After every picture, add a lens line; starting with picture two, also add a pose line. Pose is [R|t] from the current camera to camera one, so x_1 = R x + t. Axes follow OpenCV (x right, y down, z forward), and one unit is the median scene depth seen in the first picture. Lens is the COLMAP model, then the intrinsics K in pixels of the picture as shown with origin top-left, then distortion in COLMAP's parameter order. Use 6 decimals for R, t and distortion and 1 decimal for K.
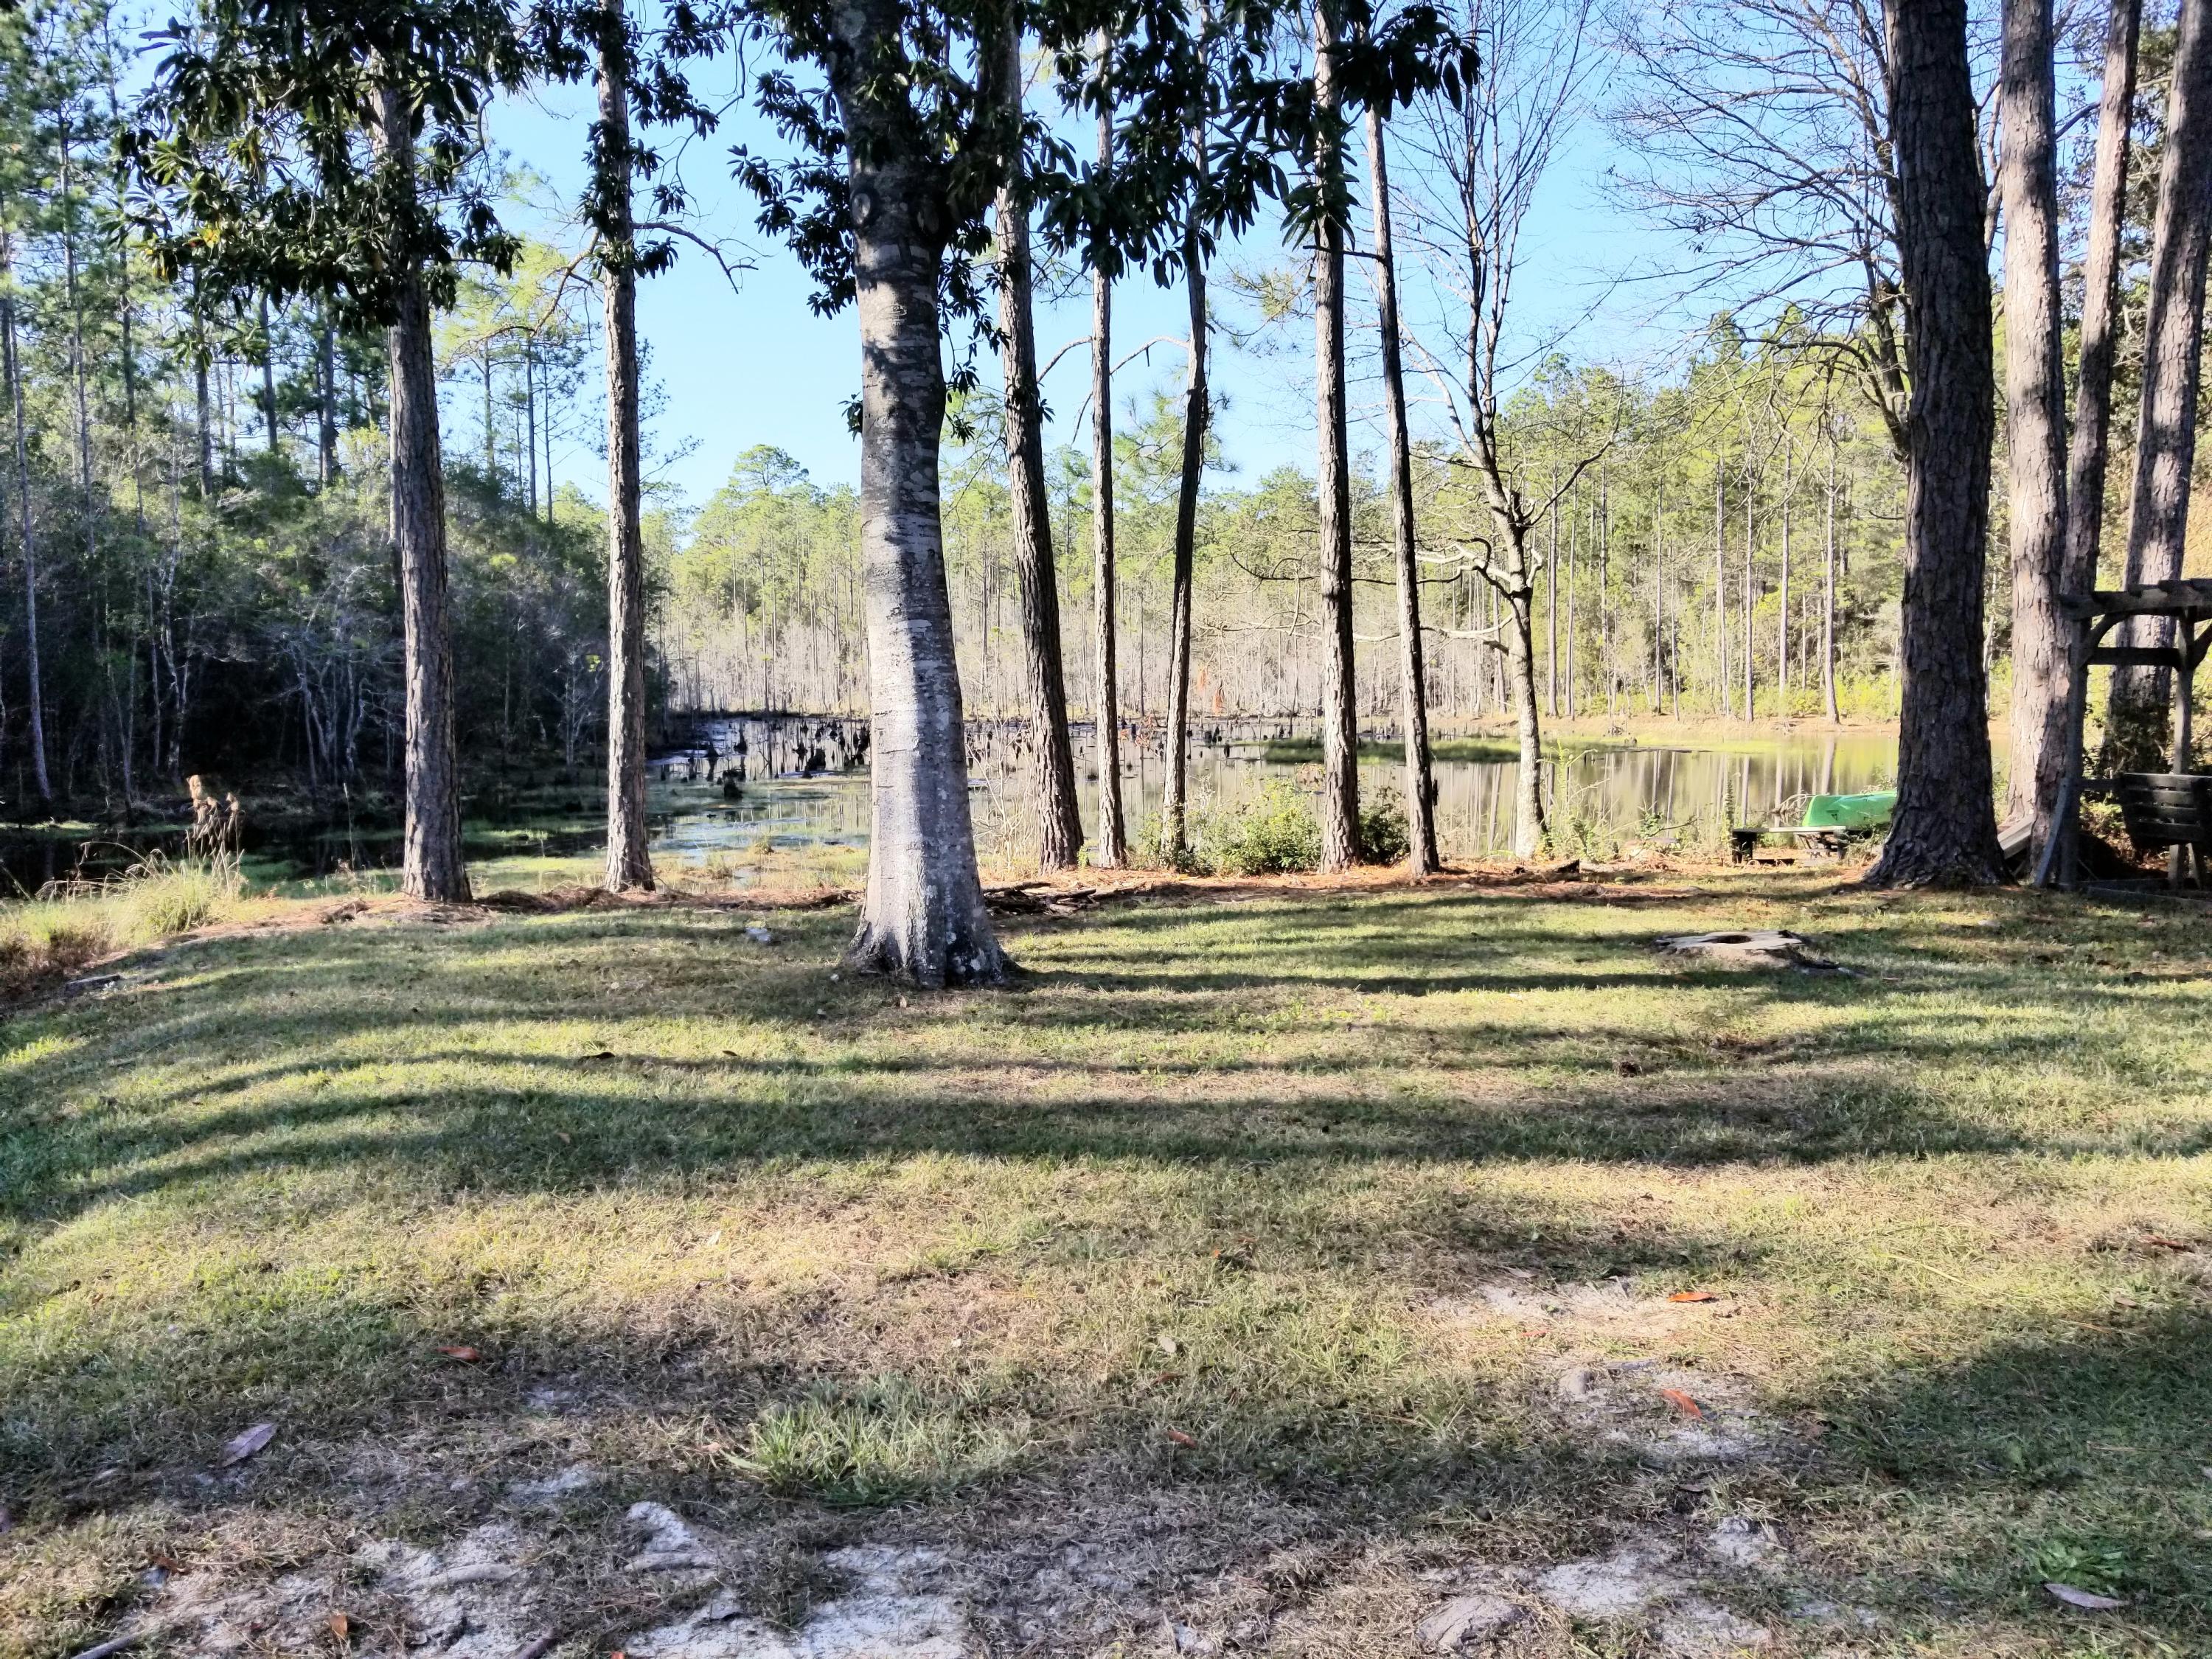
lens RADIAL K [[1730.3, 0, 1106.0], [0, 1730.3, 829.5], [0, 0, 1]] dist [0.000416, -0.047288]
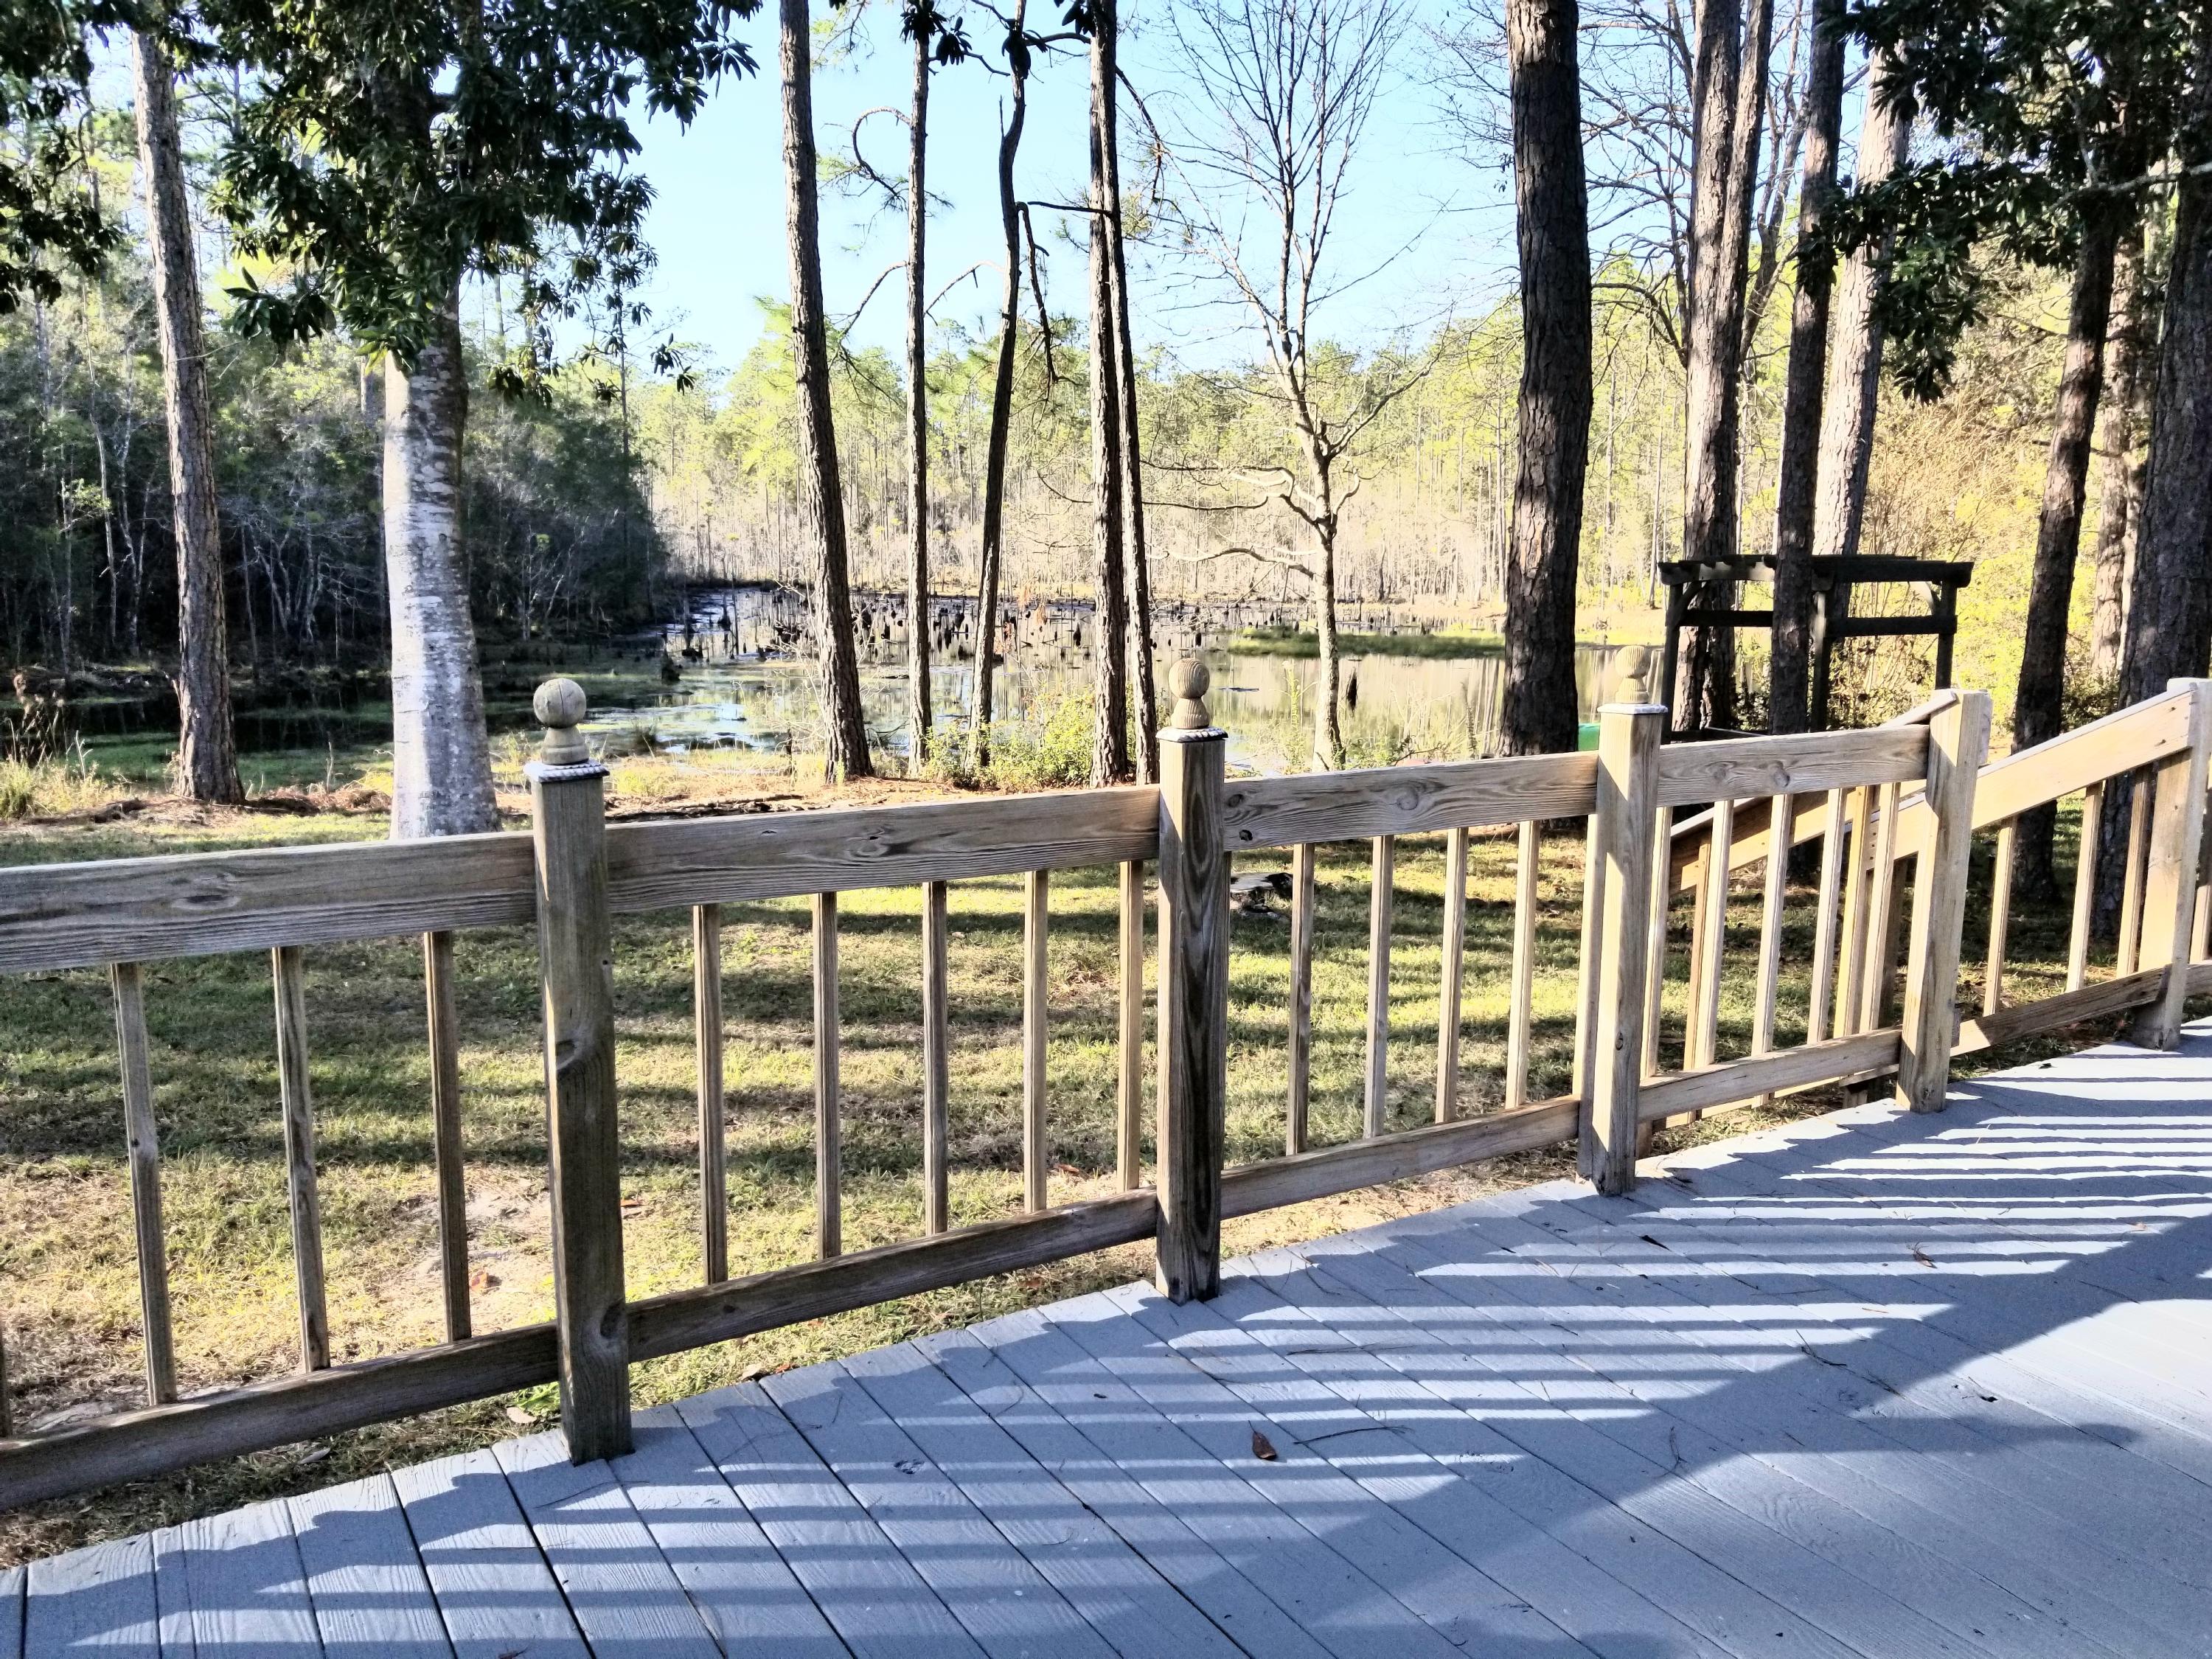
lens RADIAL K [[1730.3, 0, 1106.0], [0, 1730.3, 829.5], [0, 0, 1]] dist [0.000416, -0.047288]
pose [[0.999607, 0.026391, -0.009419, 0.130395], [-0.025671, 0.997230, 0.069812, -0.021810], [0.011235, -0.069543, 0.997516, -0.052766]]
